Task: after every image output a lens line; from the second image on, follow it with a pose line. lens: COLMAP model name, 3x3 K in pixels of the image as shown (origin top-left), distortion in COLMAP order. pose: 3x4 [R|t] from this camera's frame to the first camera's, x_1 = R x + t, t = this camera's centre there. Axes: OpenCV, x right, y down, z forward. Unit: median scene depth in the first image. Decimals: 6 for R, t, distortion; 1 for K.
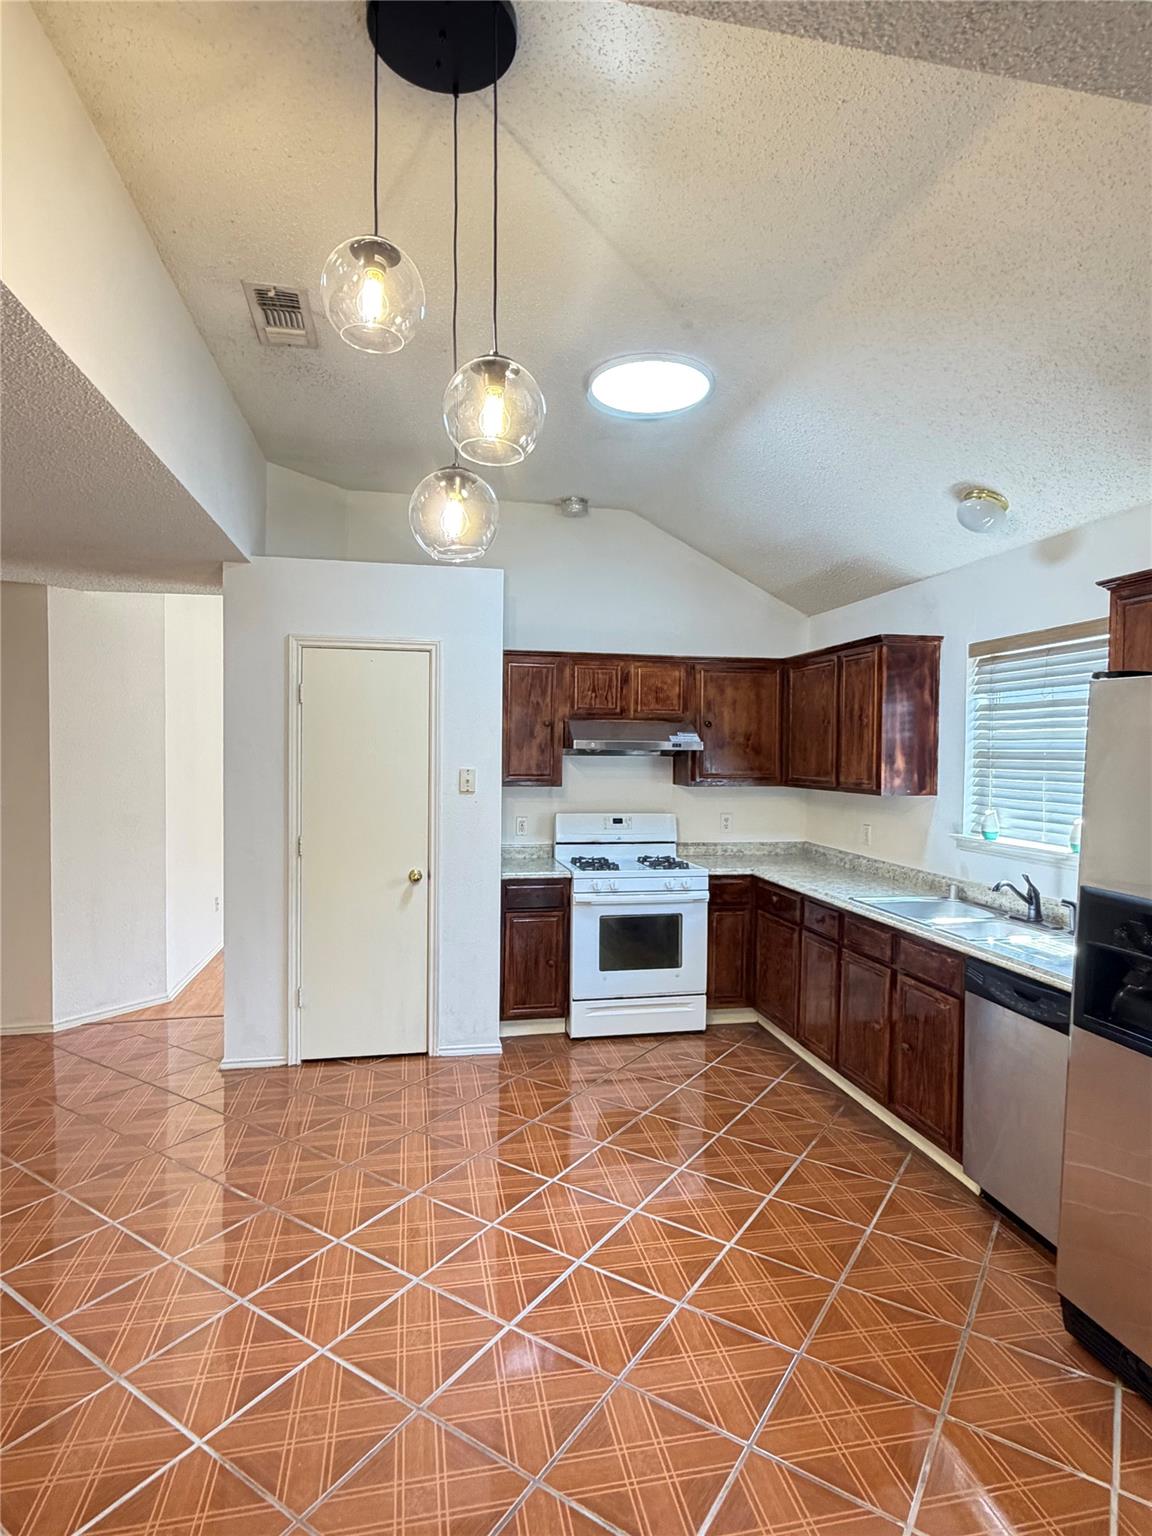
lens RADIAL K [[823.7, 0, 577.9], [0, 823.7, 771.4], [0, 0, 1]] dist [-0.000268, 0.000402]
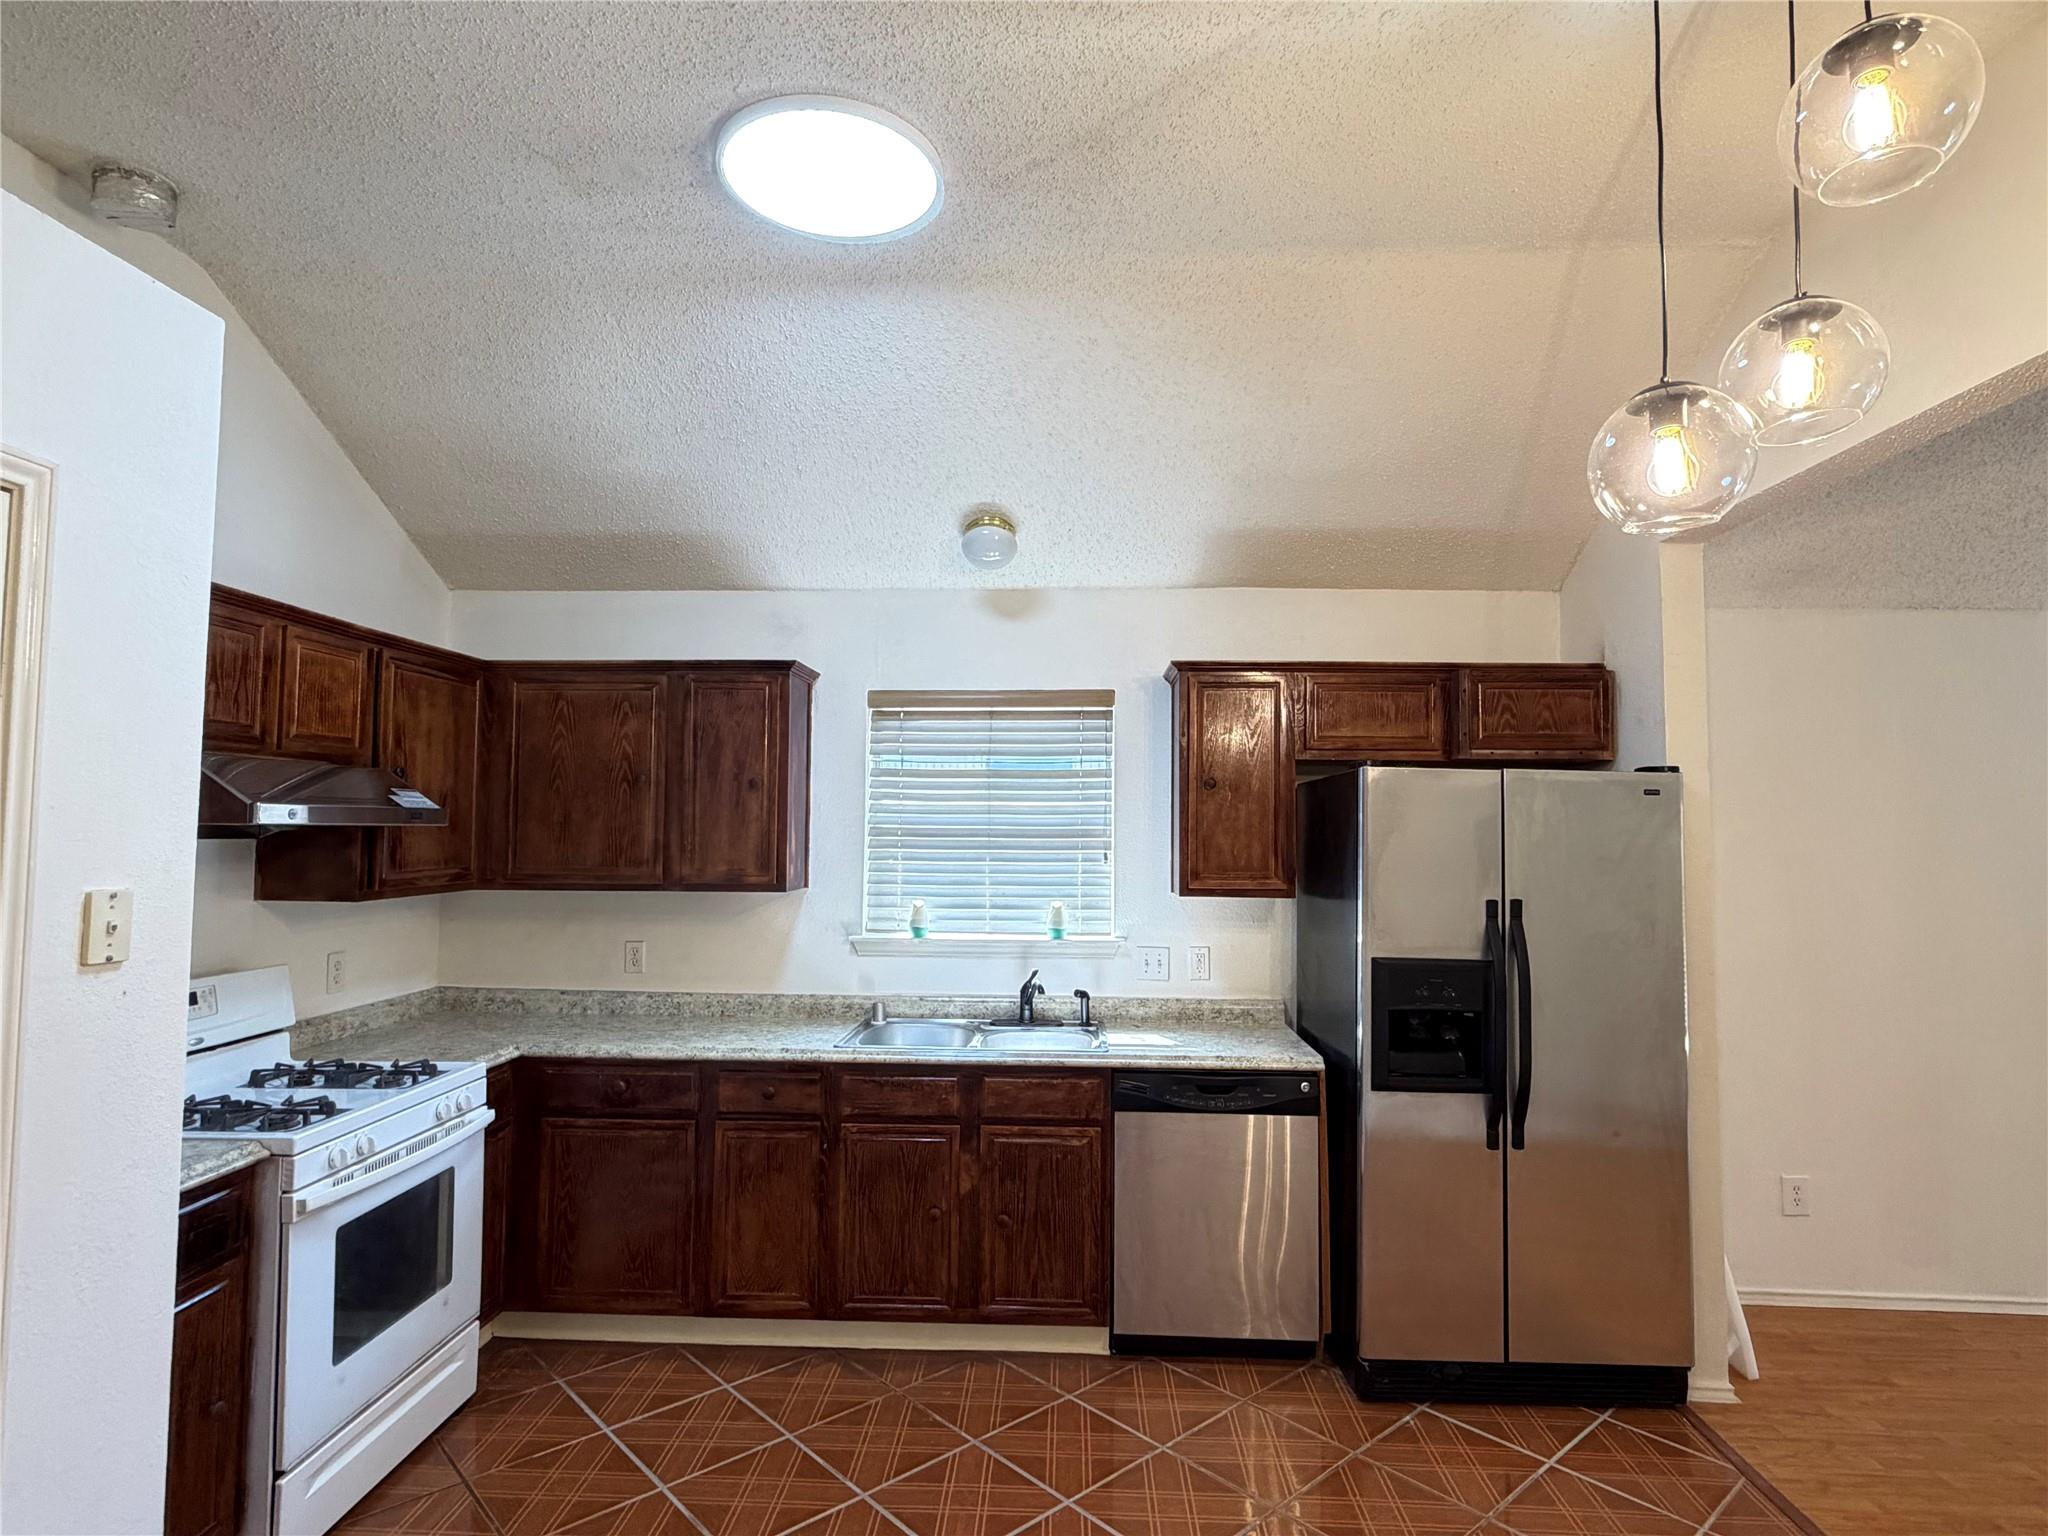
lens RADIAL K [[1098.3, 0, 1025.3], [0, 1098.3, 777.0], [0, 0, 1]] dist [-0.000268, 0.000402]
pose [[0.242800, 0.039126, 0.969287, -0.451677], [0.019326, 0.998793, -0.045158, -0.020129], [-0.969884, 0.029697, 0.241751, 0.548377]]
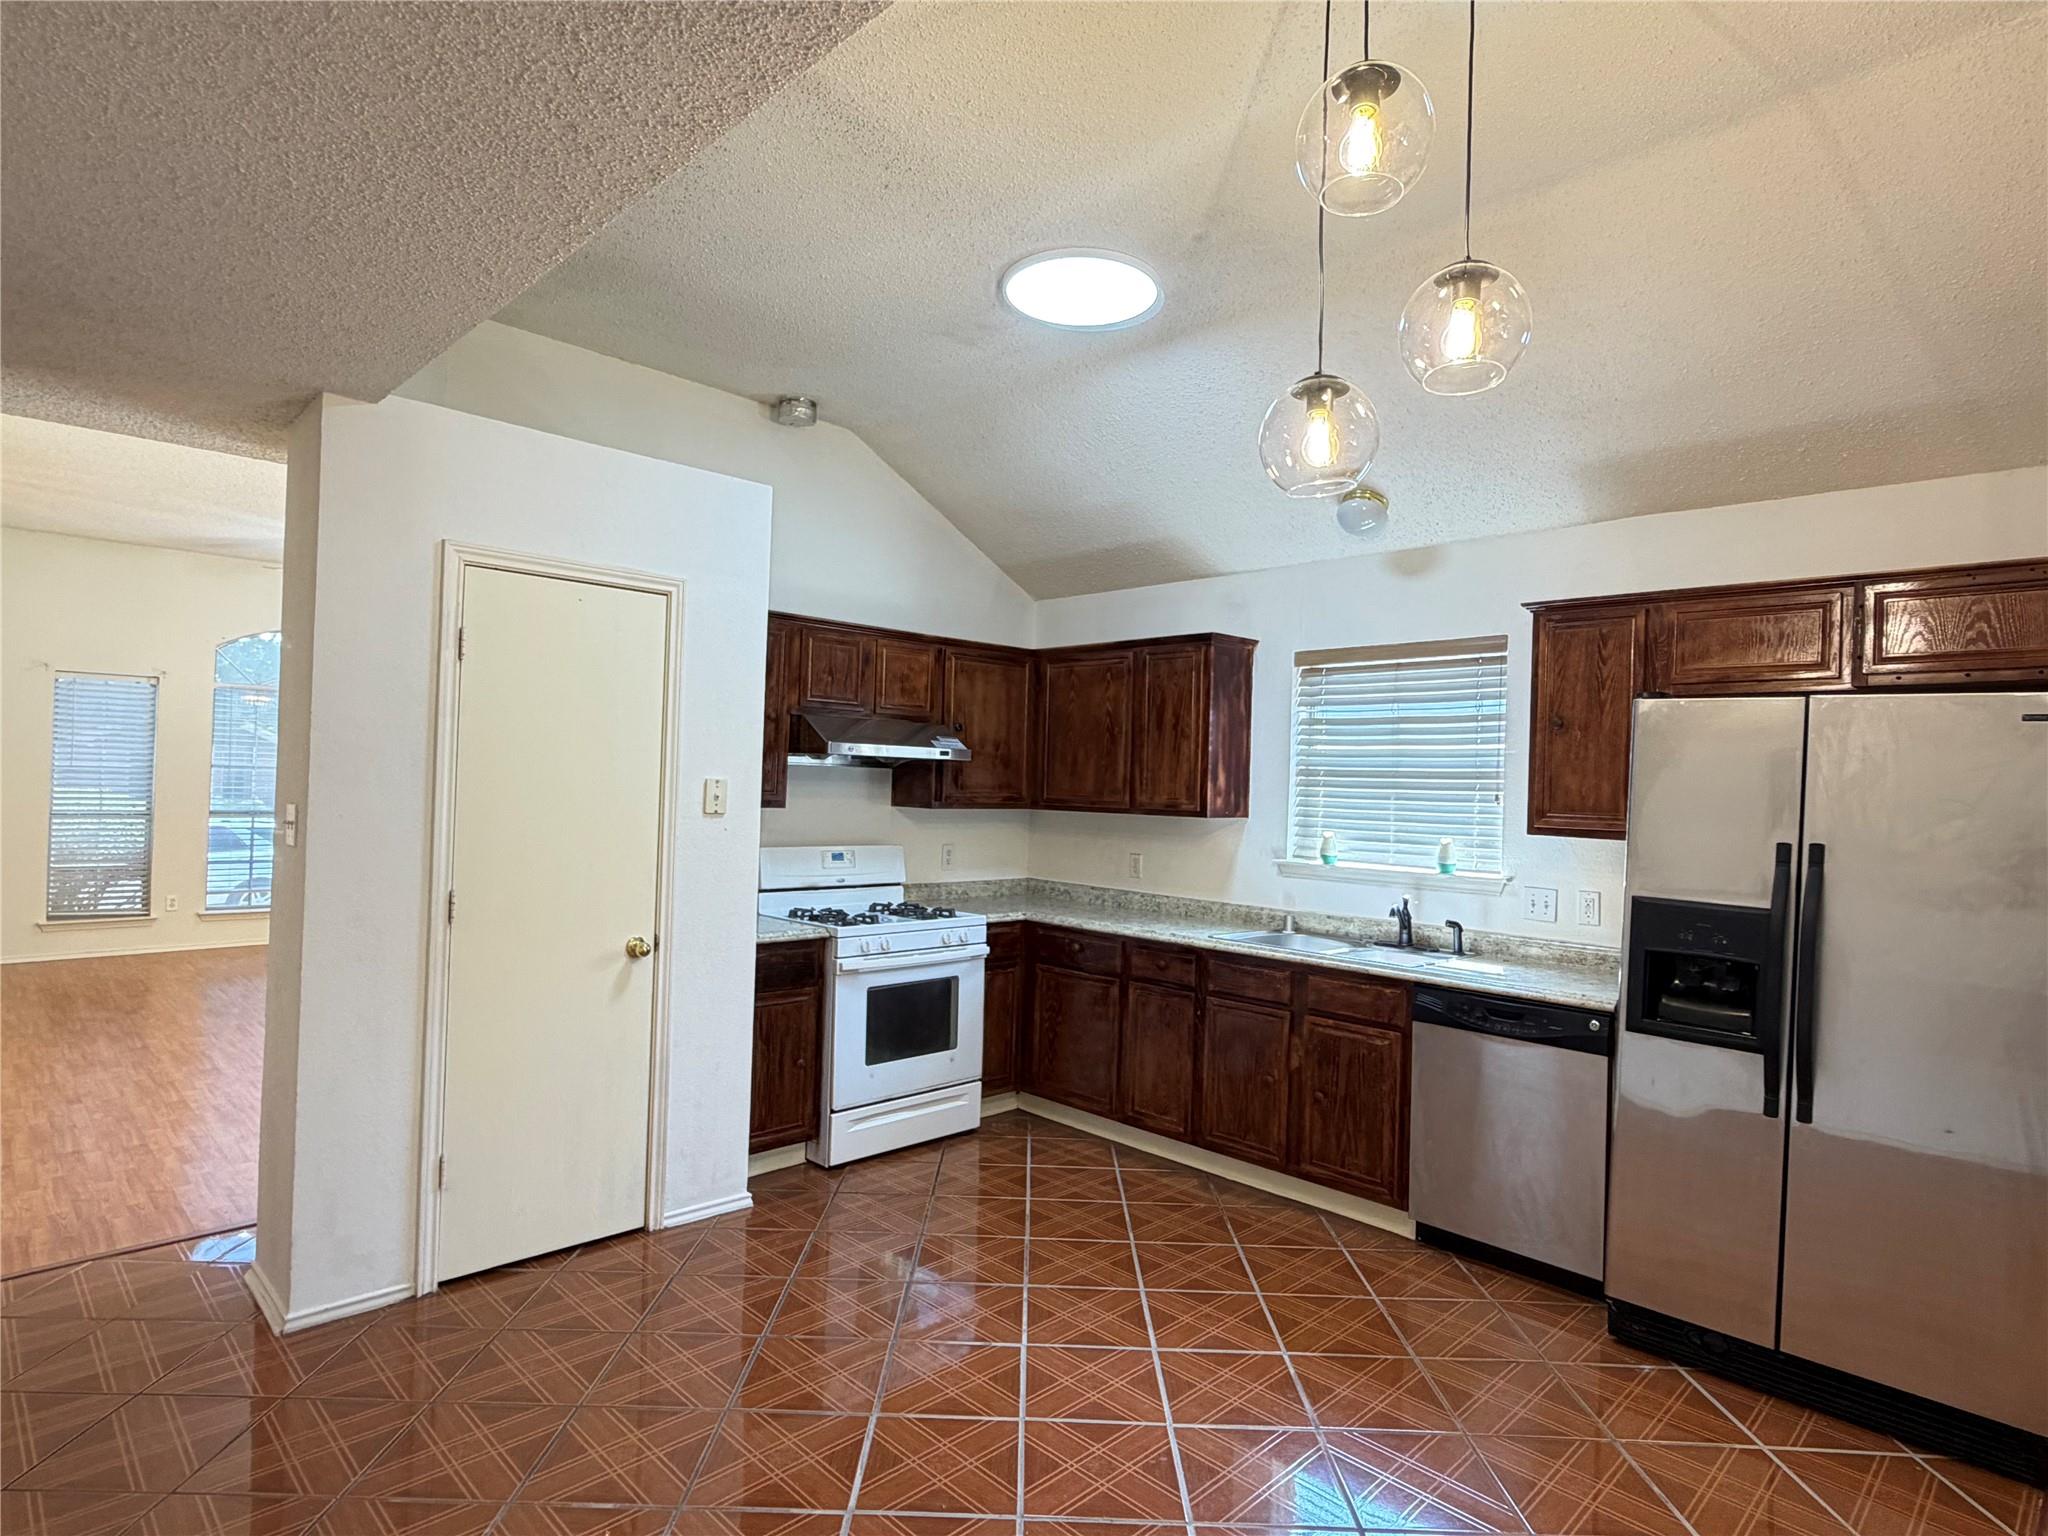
lens RADIAL K [[1101.1, 0, 1026.9], [0, 1101.1, 773.8], [0, 0, 1]] dist [-0.001322, -0.000678]
pose [[0.836857, 0.019785, 0.547064, -0.401421], [-0.007575, 0.999670, -0.024566, 0.012603], [-0.547369, 0.016414, 0.836730, 0.126833]]
